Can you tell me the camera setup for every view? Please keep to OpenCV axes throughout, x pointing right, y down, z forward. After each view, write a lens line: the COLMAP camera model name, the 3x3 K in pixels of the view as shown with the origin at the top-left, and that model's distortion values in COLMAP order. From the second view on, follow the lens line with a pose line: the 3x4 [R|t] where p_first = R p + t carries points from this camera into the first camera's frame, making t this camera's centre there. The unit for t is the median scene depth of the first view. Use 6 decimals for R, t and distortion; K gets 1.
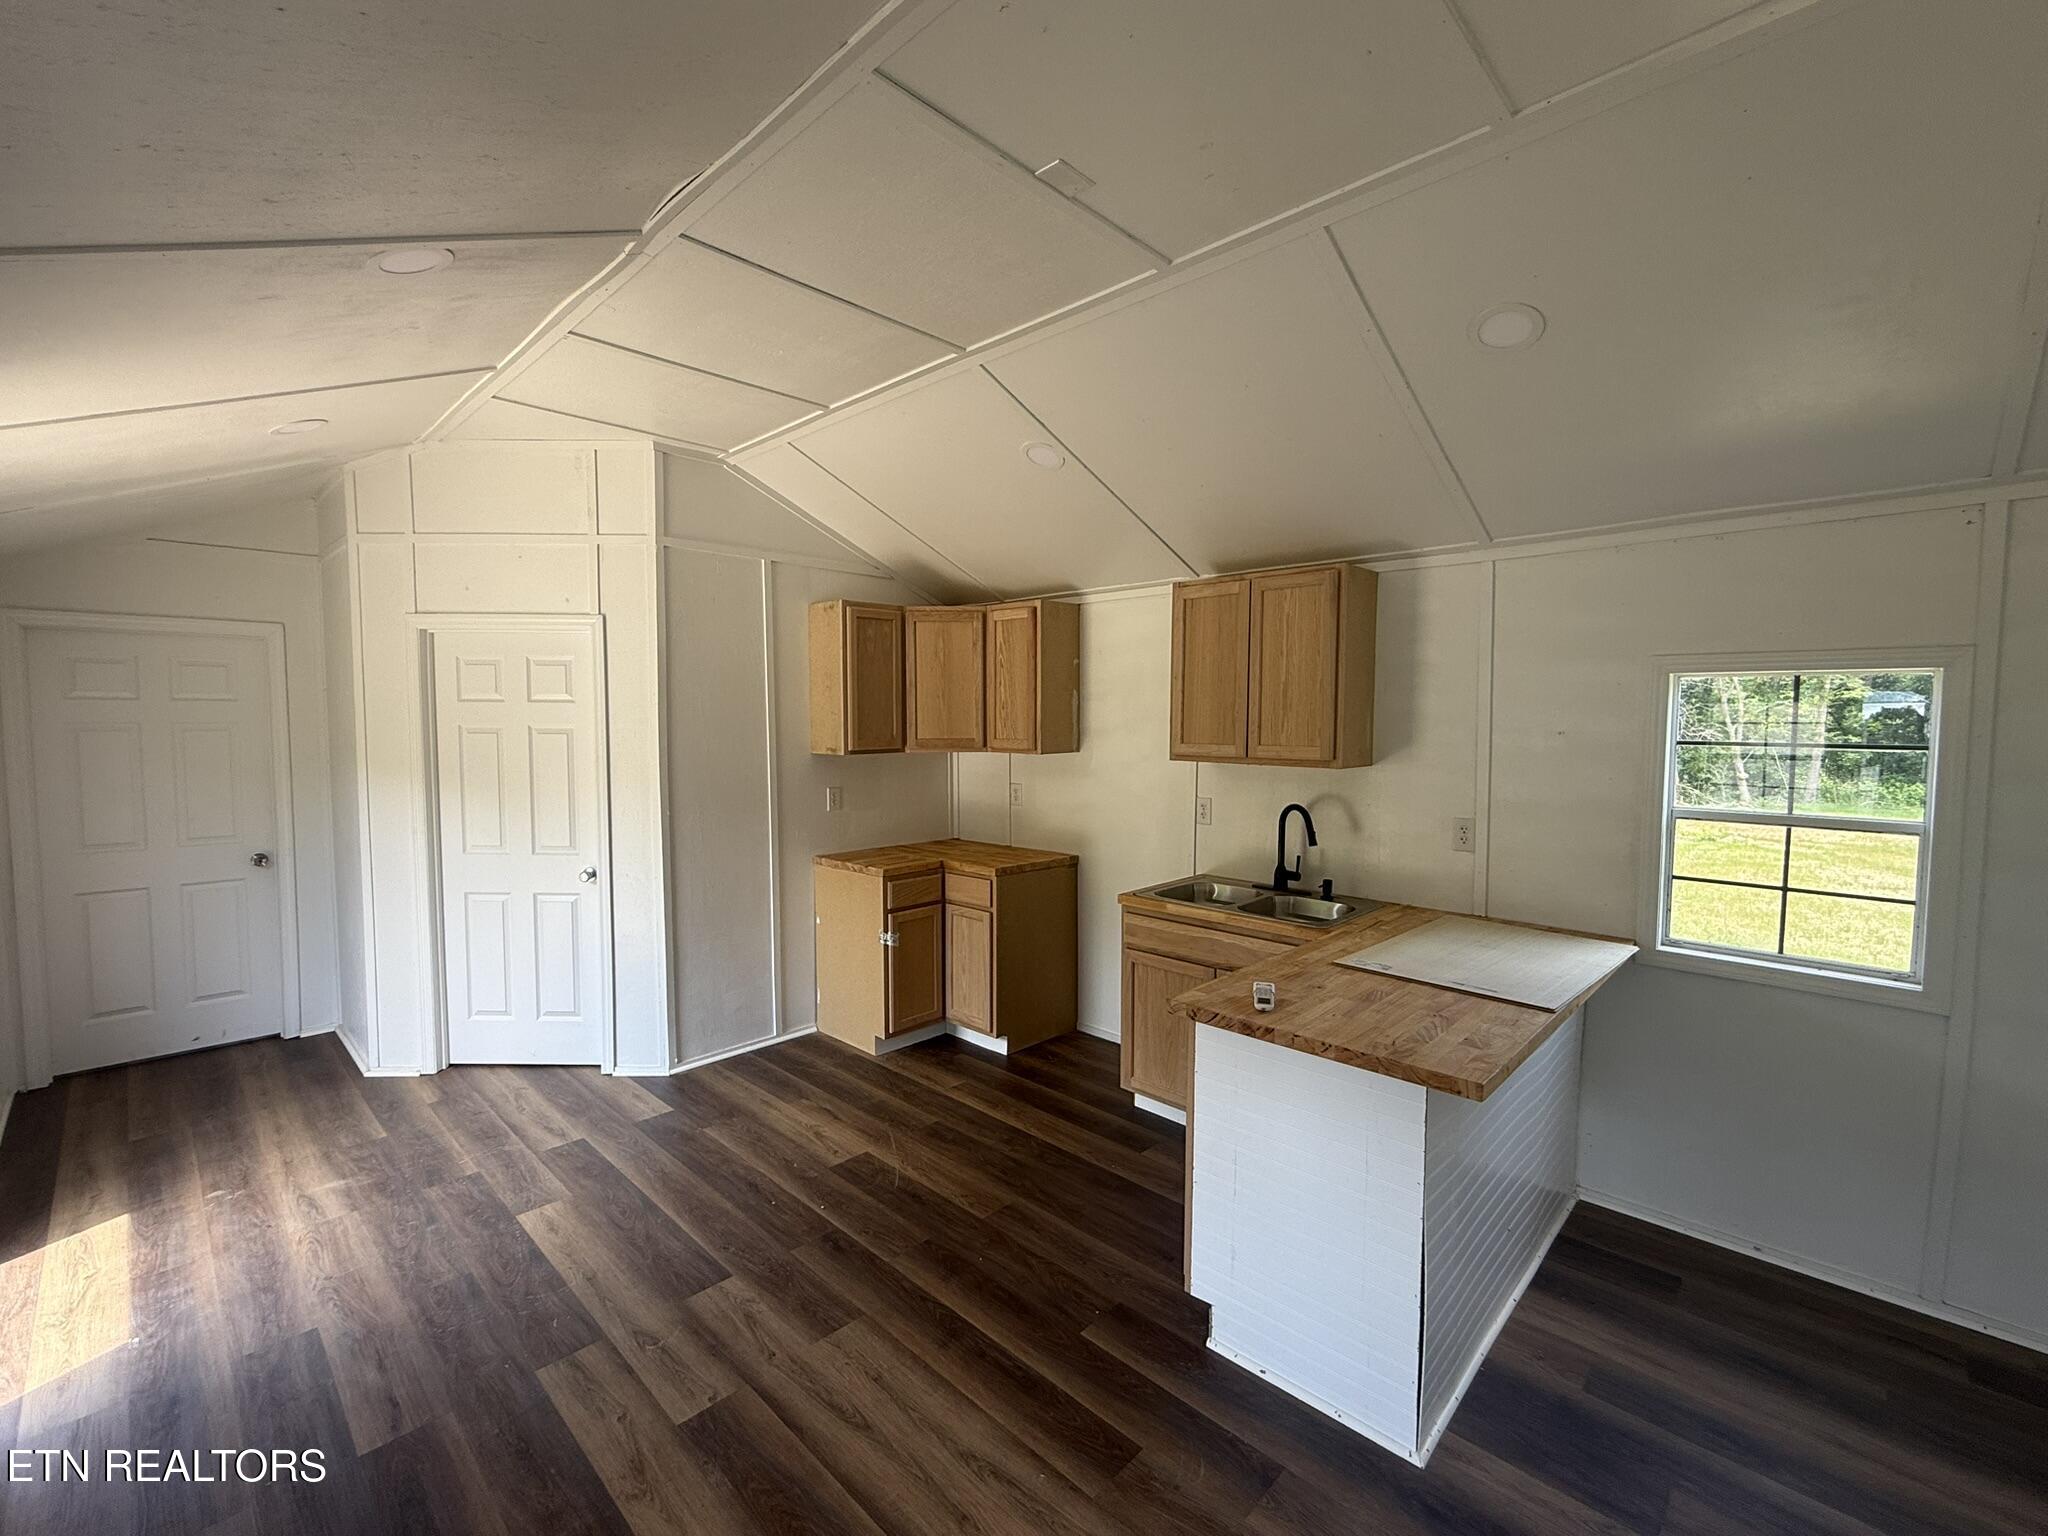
lens RADIAL K [[876.6, 0, 1018.6], [0, 876.6, 770.9], [0, 0, 1]] dist [0.000920, 0.000191]
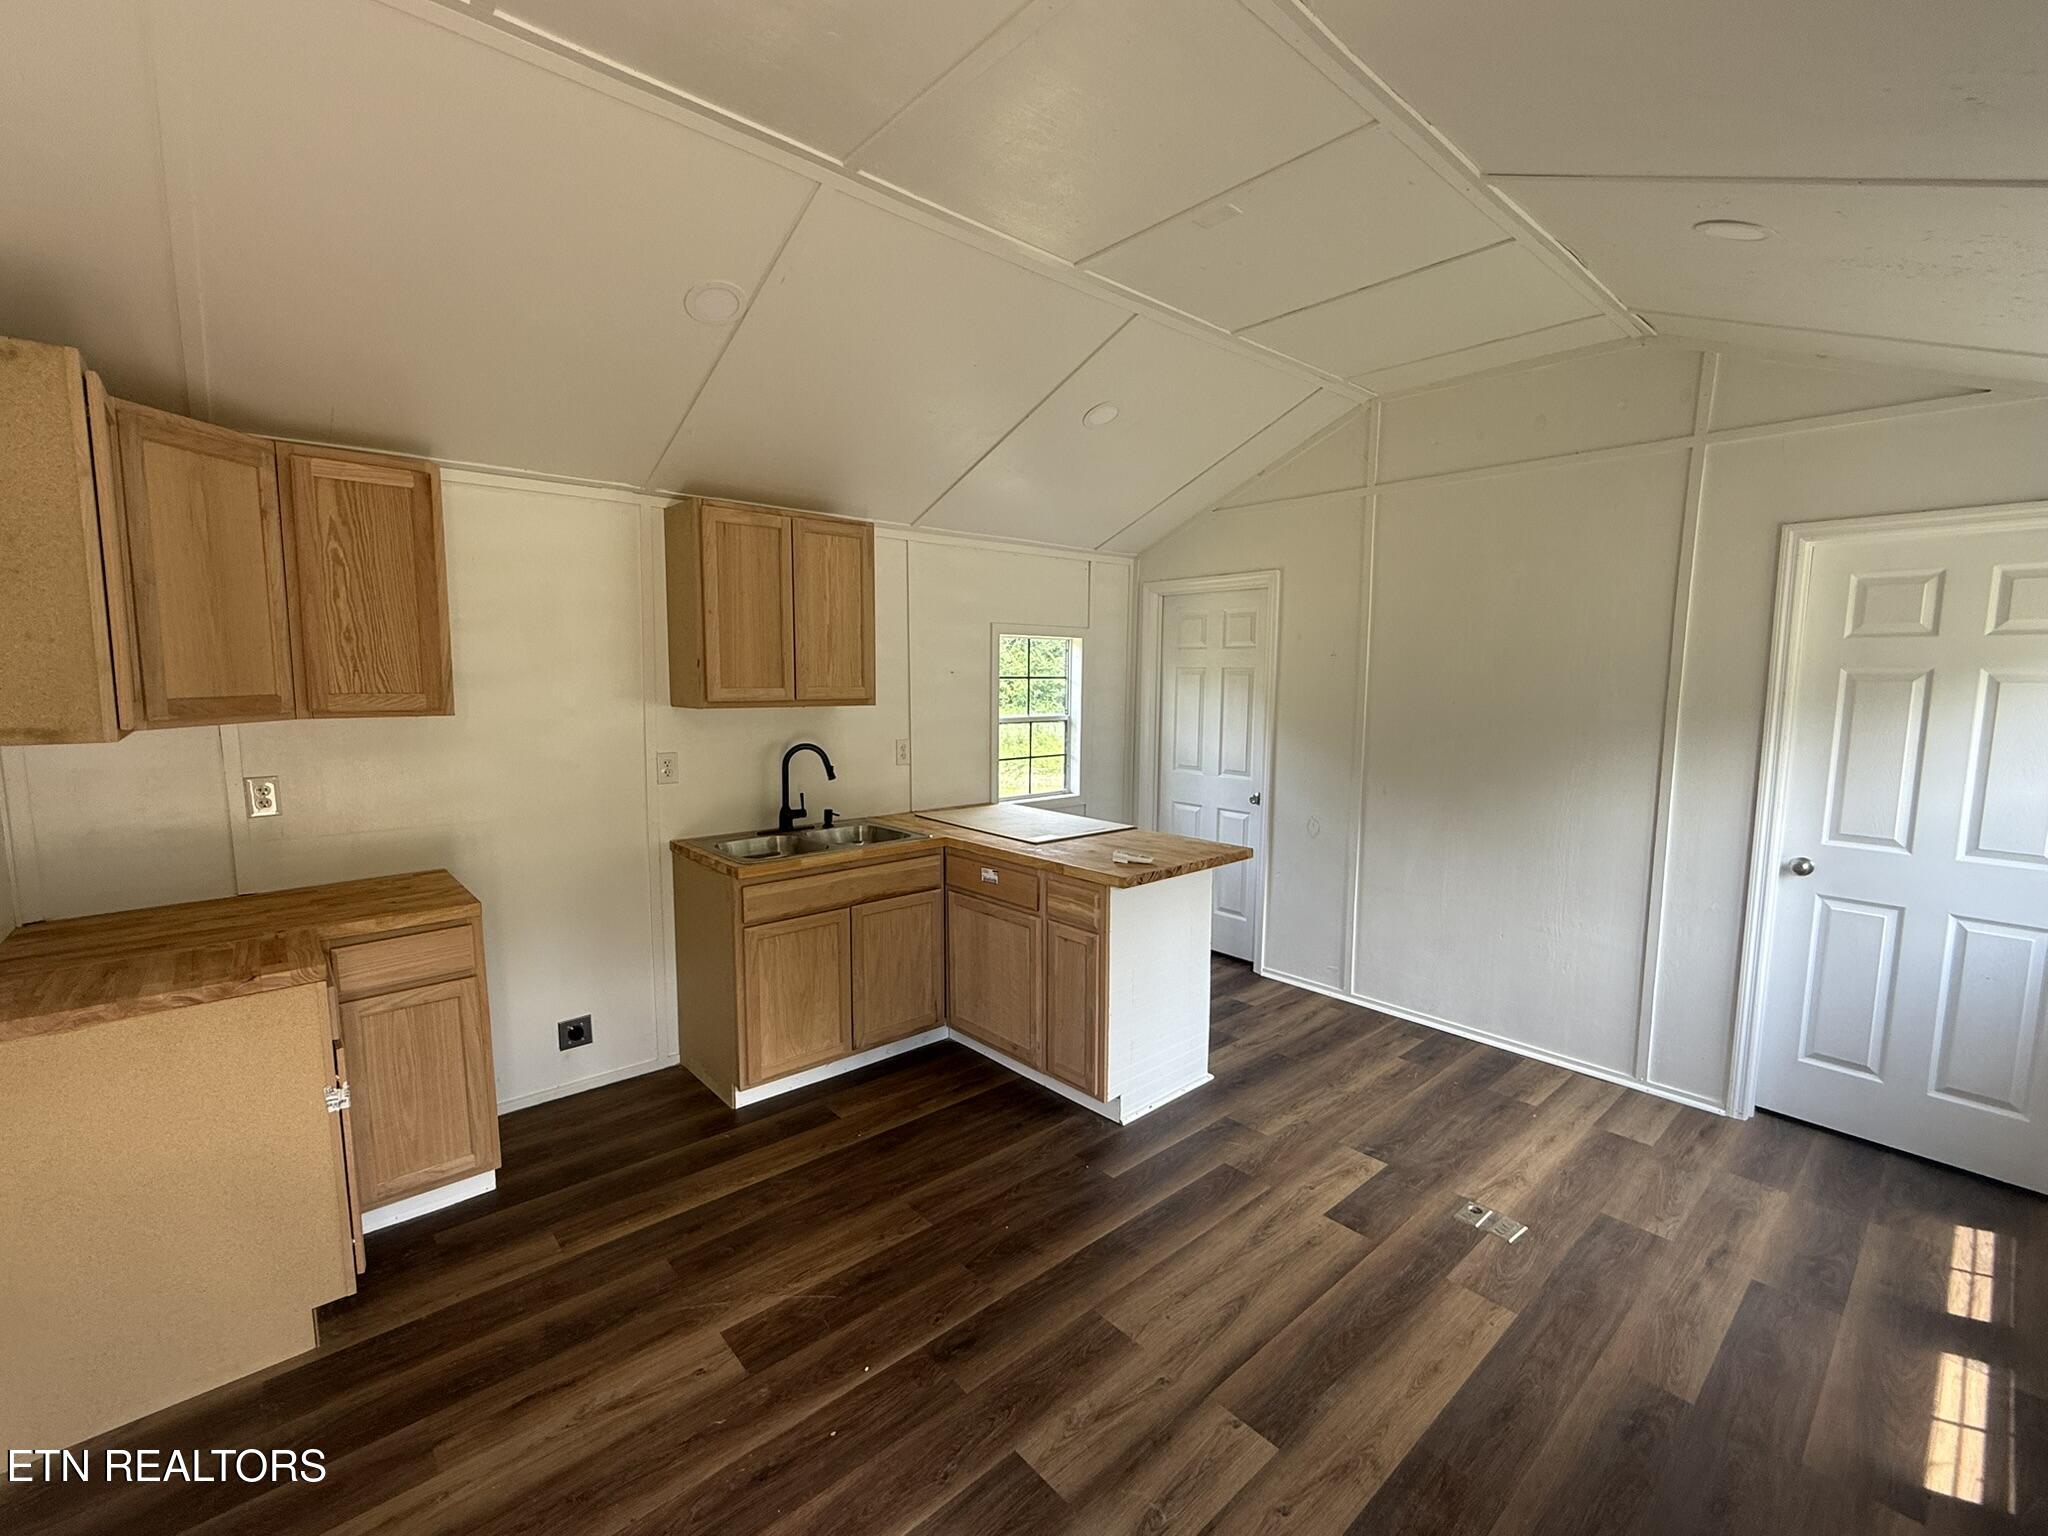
lens RADIAL K [[876.6, 0, 1016.9], [0, 876.6, 770.2], [0, 0, 1]] dist [0.000920, 0.000191]
pose [[0.075497, -0.114611, 0.990538, -0.658540], [0.059479, 0.992121, 0.110261, -0.028910], [-0.995371, 0.050592, 0.081719, 0.627922]]
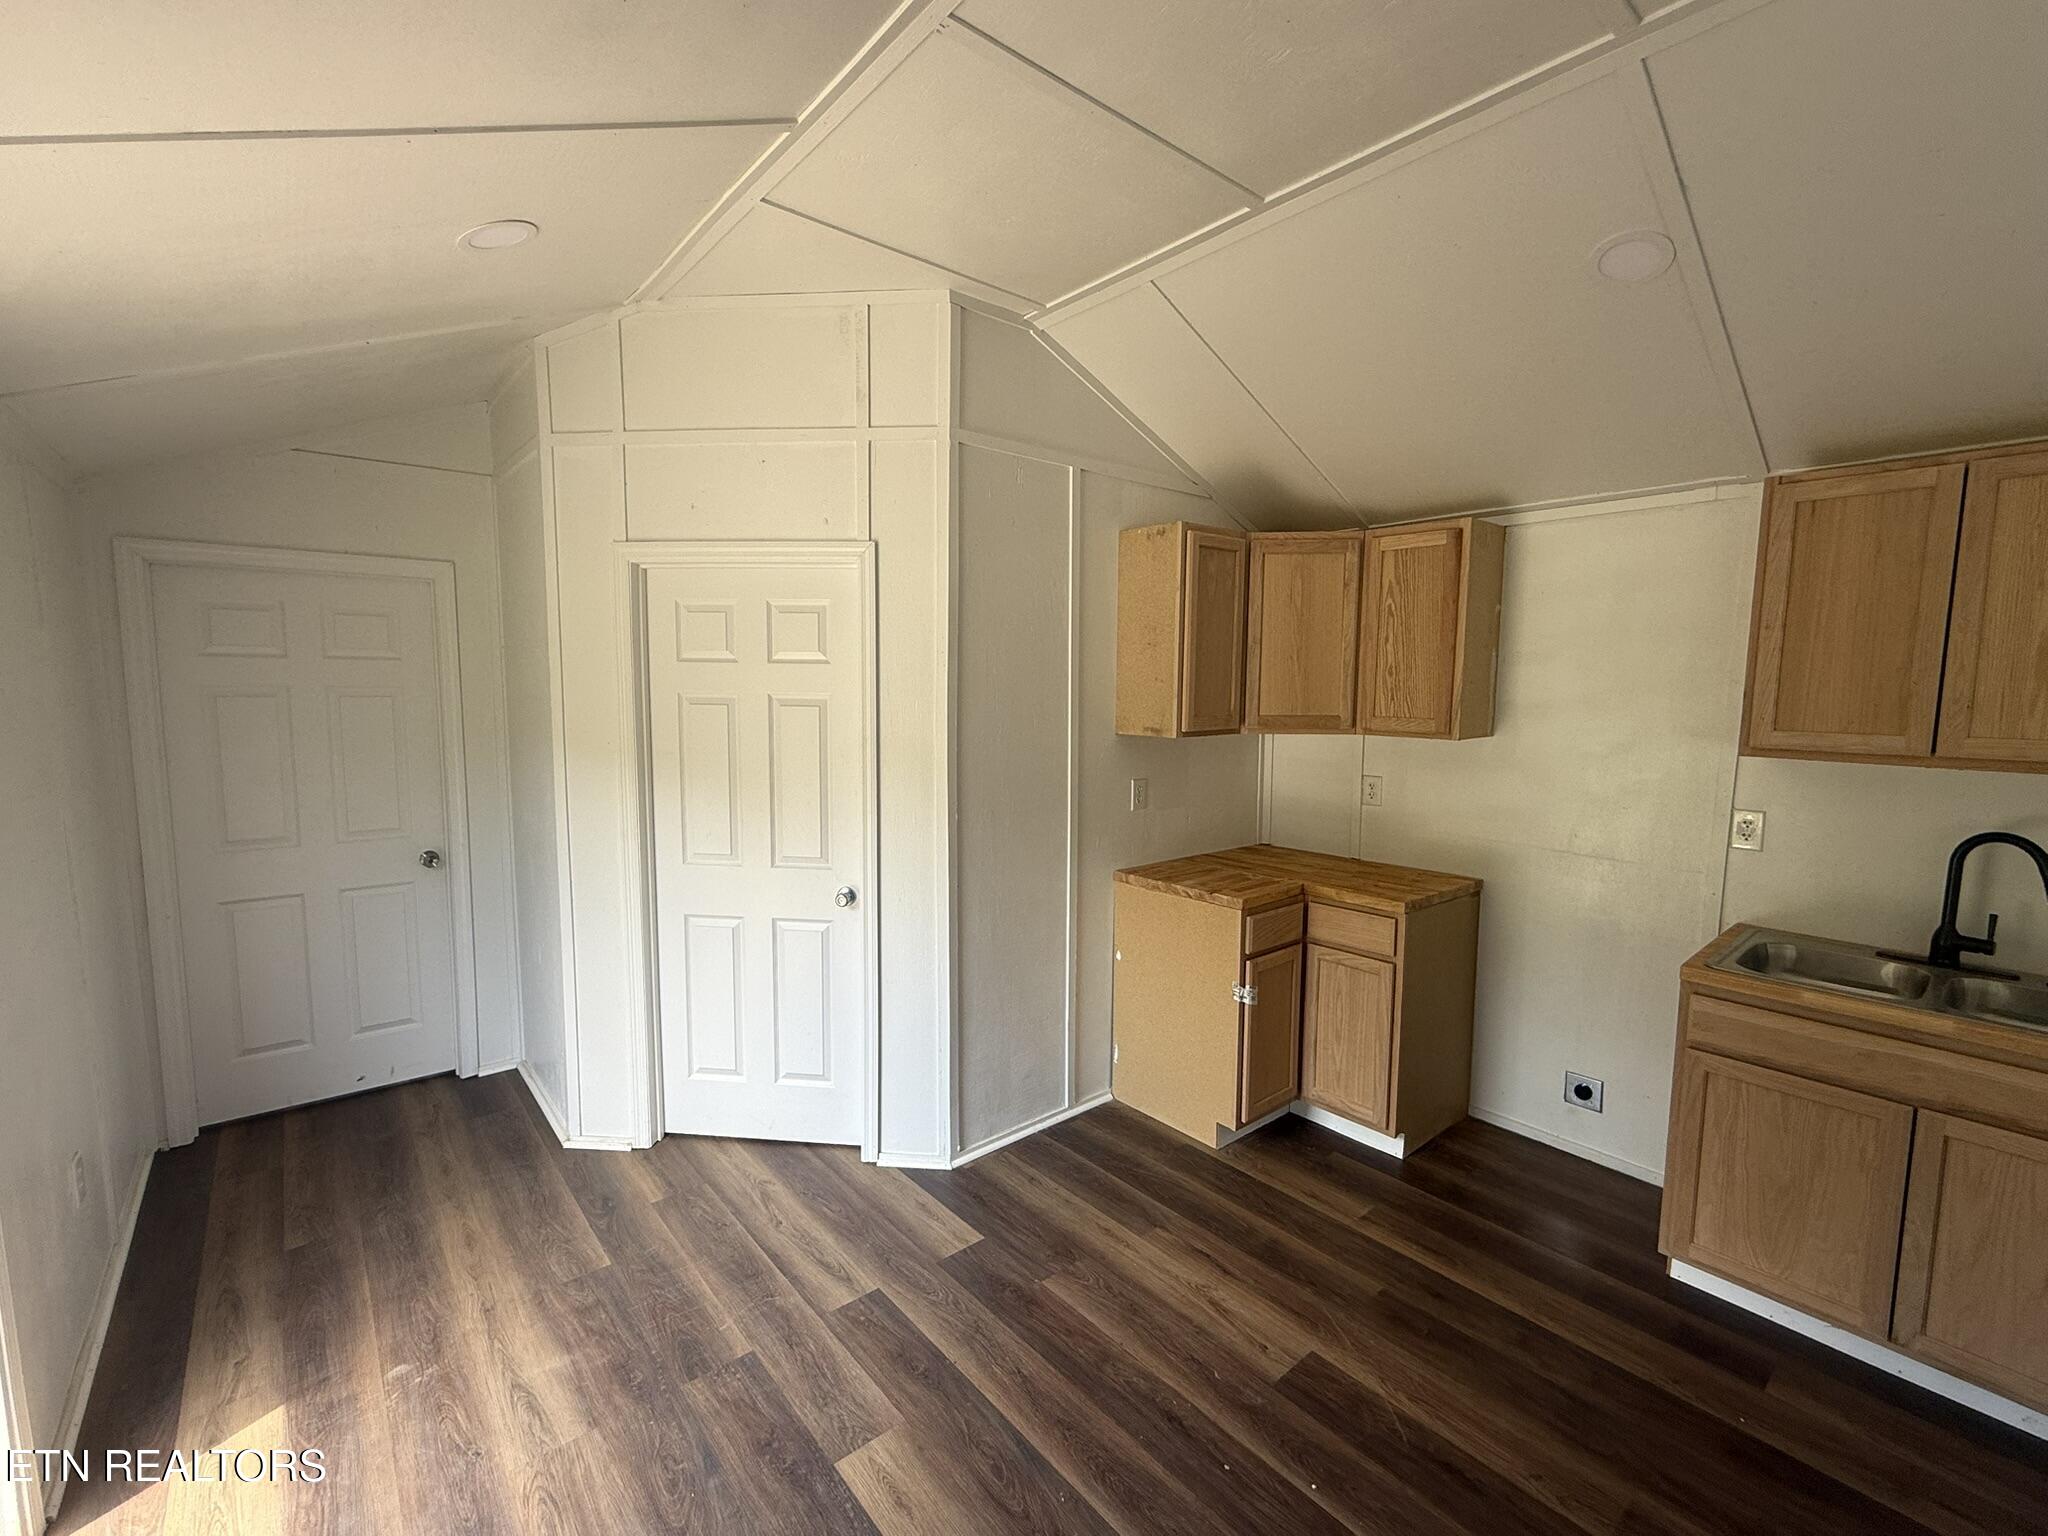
lens RADIAL K [[876.6, 0, 1020.0], [0, 876.6, 770.4], [0, 0, 1]] dist [0.000920, 0.000191]
pose [[0.995205, 0.015675, -0.096549, -0.294854], [-0.011982, 0.999178, 0.038718, -0.020141], [0.097077, -0.037376, 0.994575, 0.301981]]
